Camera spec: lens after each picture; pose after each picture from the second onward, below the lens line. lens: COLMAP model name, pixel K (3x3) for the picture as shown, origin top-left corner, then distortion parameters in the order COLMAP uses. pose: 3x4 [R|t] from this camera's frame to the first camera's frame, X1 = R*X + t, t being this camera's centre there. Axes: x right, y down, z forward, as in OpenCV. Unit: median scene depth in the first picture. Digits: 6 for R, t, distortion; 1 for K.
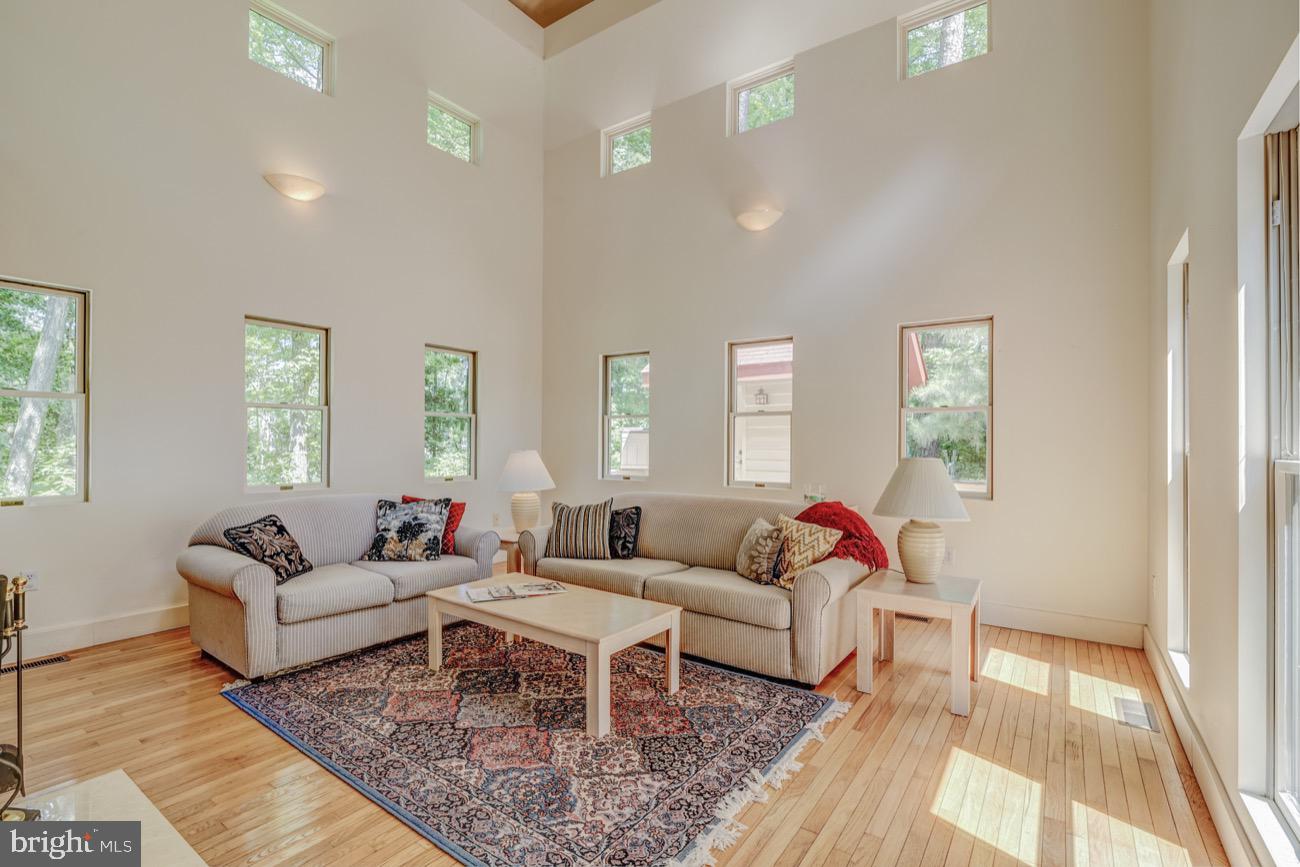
lens RADIAL K [[593.1, 0, 666.0], [0, 593.1, 440.3], [0, 0, 1]] dist [-0.012851, 0.001708]
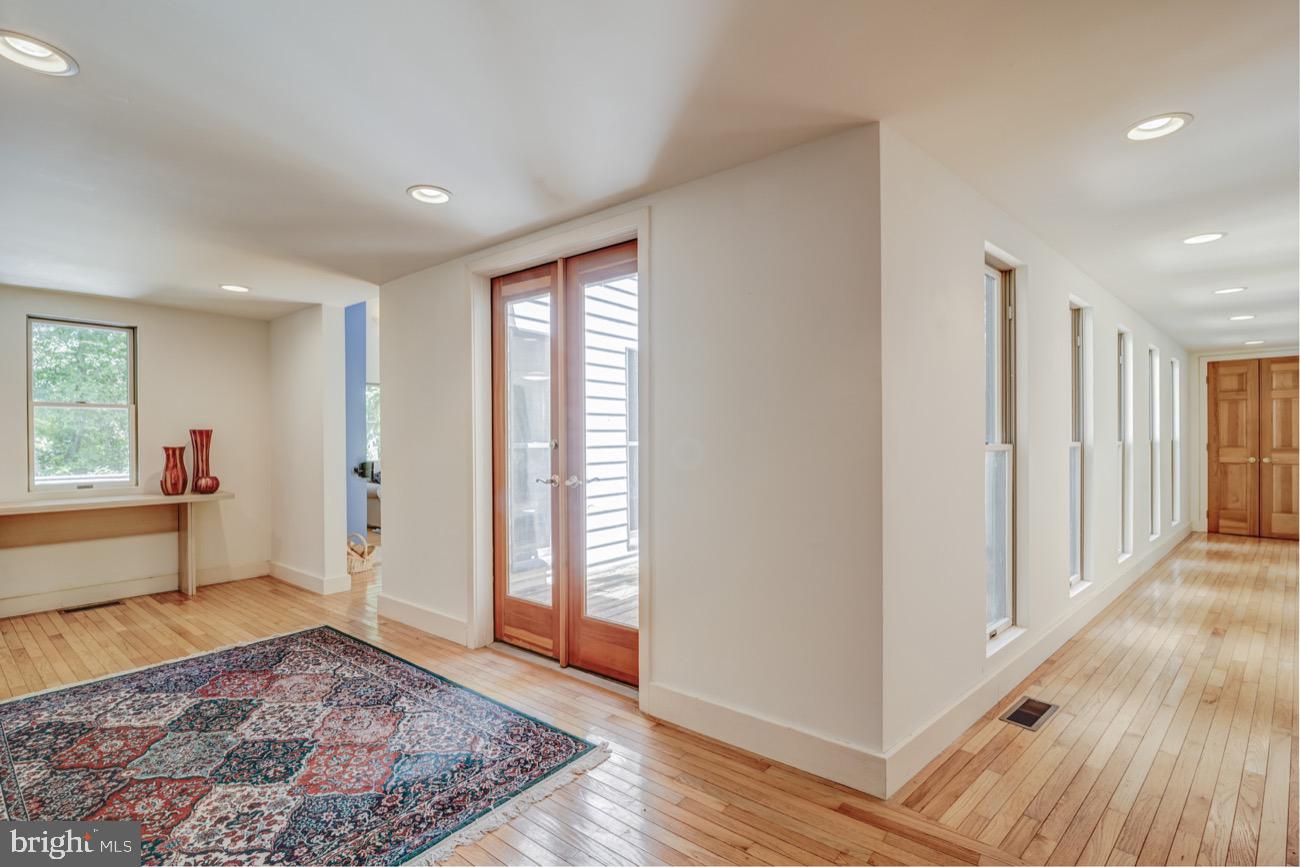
lens RADIAL K [[593.1, 0, 652.9], [0, 593.1, 438.8], [0, 0, 1]] dist [-0.012851, 0.001708]
pose [[0.998621, -0.014744, -0.050394, 0.408211], [0.015167, 0.999853, 0.008019, 0.003892], [0.050268, -0.008772, 0.998697, 0.178194]]
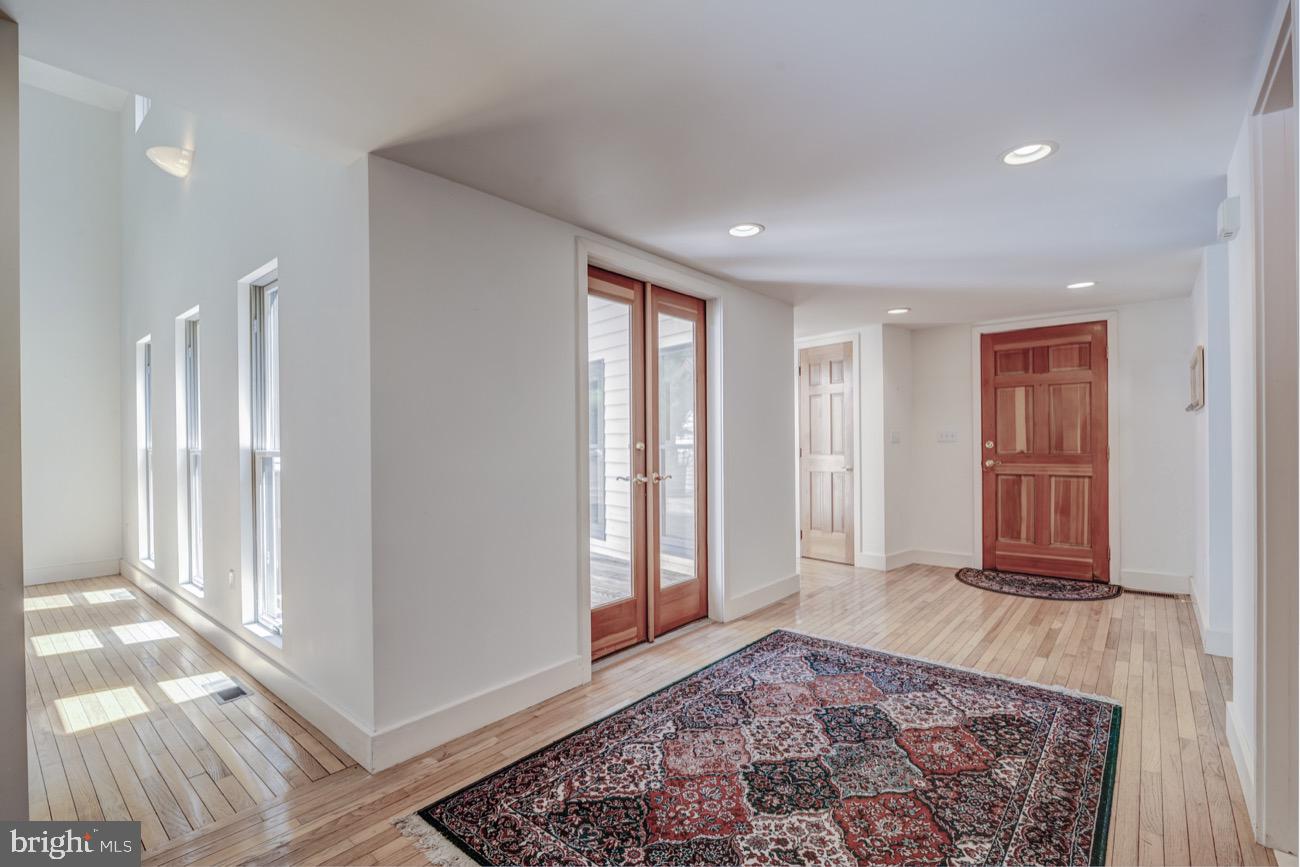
lens RADIAL K [[593.1, 0, 650.4], [0, 593.1, 435.9], [0, 0, 1]] dist [-0.012851, 0.001708]
pose [[0.086435, -0.003978, 0.996250, -1.050732], [0.001623, 0.999991, 0.003852, -0.003975], [-0.996256, 0.001284, 0.086441, 1.152647]]
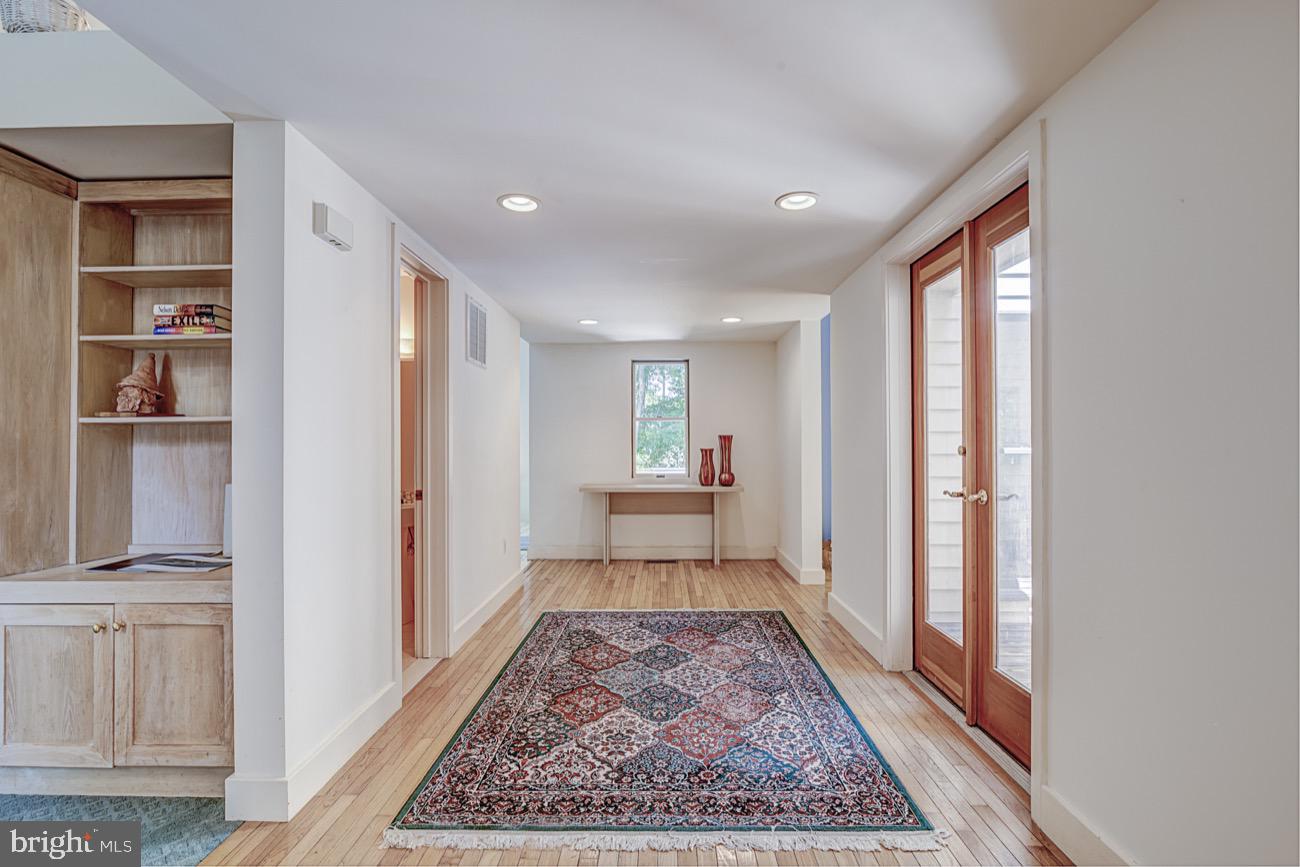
lens RADIAL K [[593.1, 0, 649.1], [0, 593.1, 436.4], [0, 0, 1]] dist [-0.012851, 0.001708]
pose [[0.559080, -0.022639, -0.828804, 0.654452], [0.016008, 0.999736, -0.016509, 0.007015], [0.828959, -0.004038, 0.559295, 0.367756]]
